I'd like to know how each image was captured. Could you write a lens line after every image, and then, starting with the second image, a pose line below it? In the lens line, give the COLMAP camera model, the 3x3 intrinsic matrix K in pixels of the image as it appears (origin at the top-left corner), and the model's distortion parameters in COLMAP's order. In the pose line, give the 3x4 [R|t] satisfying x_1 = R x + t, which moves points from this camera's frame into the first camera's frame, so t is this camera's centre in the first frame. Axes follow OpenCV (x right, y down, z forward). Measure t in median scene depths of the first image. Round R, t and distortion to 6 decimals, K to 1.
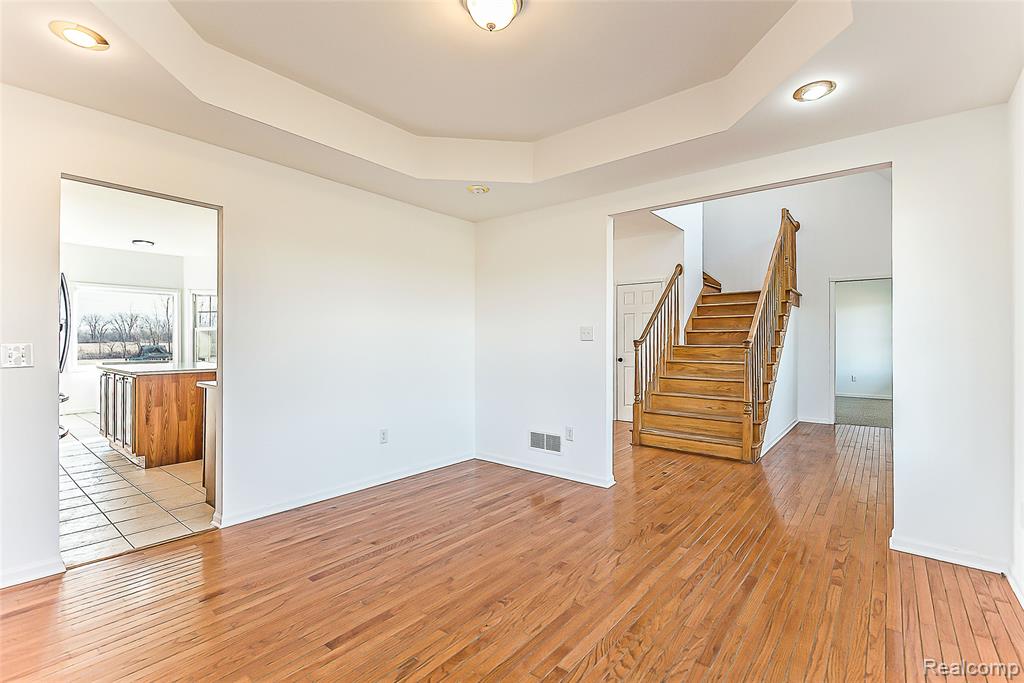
lens RADIAL K [[457.0, 0, 484.8], [0, 457.0, 338.0], [0, 0, 1]] dist [0.004872, -0.000102]
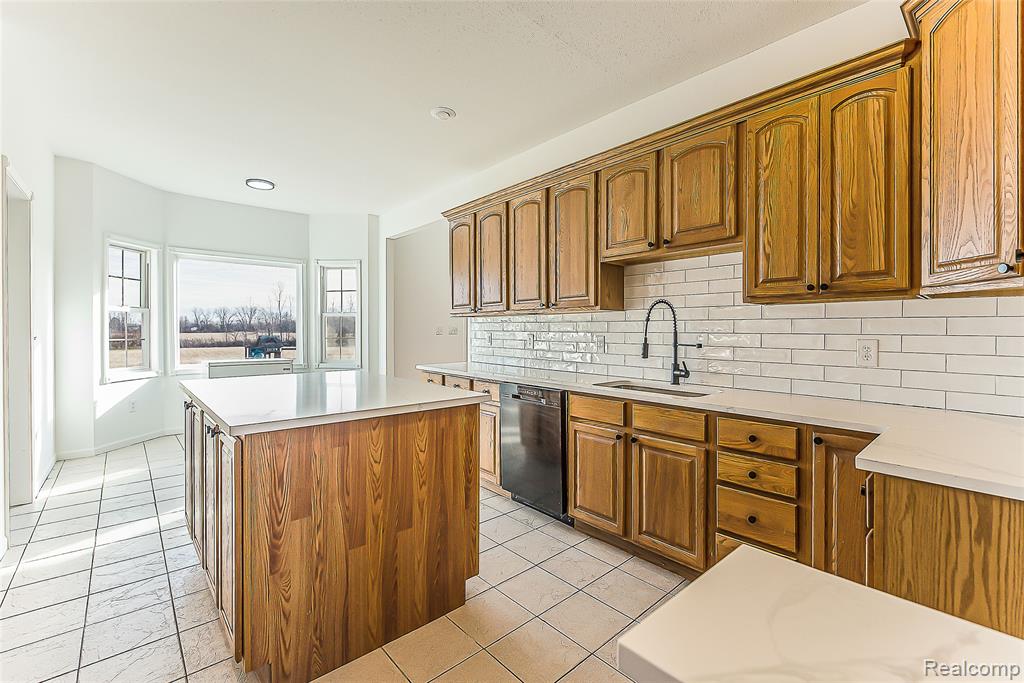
lens RADIAL K [[457.0, 0, 474.3], [0, 457.0, 334.2], [0, 0, 1]] dist [0.004872, -0.000102]
pose [[0.979415, 0.001334, -0.201853, -0.495137], [0.001452, 0.999906, 0.013652, 0.002194], [0.201853, -0.013664, 0.979321, 0.662912]]
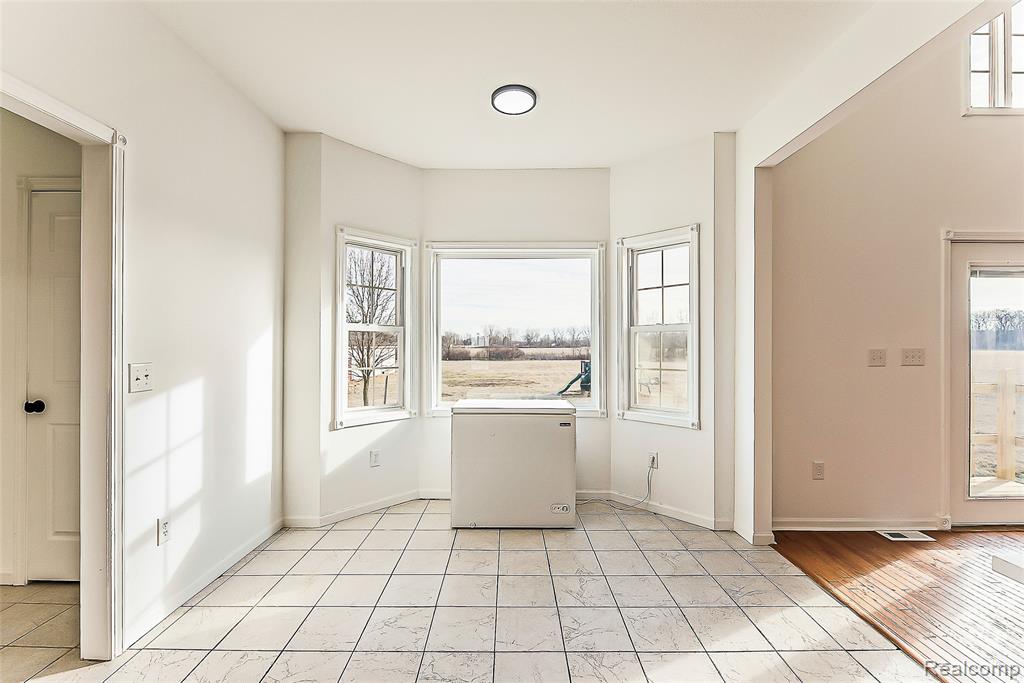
lens RADIAL K [[441.1, 0, 513.1], [0, 441.1, 346.1], [0, 0, 1]] dist [0.000979, 0.000010]
pose [[0.669163, 0.000336, -0.743116, -0.780796], [0.003574, 0.999987, 0.003671, -0.014407], [0.743107, -0.005113, 0.669153, 1.248027]]
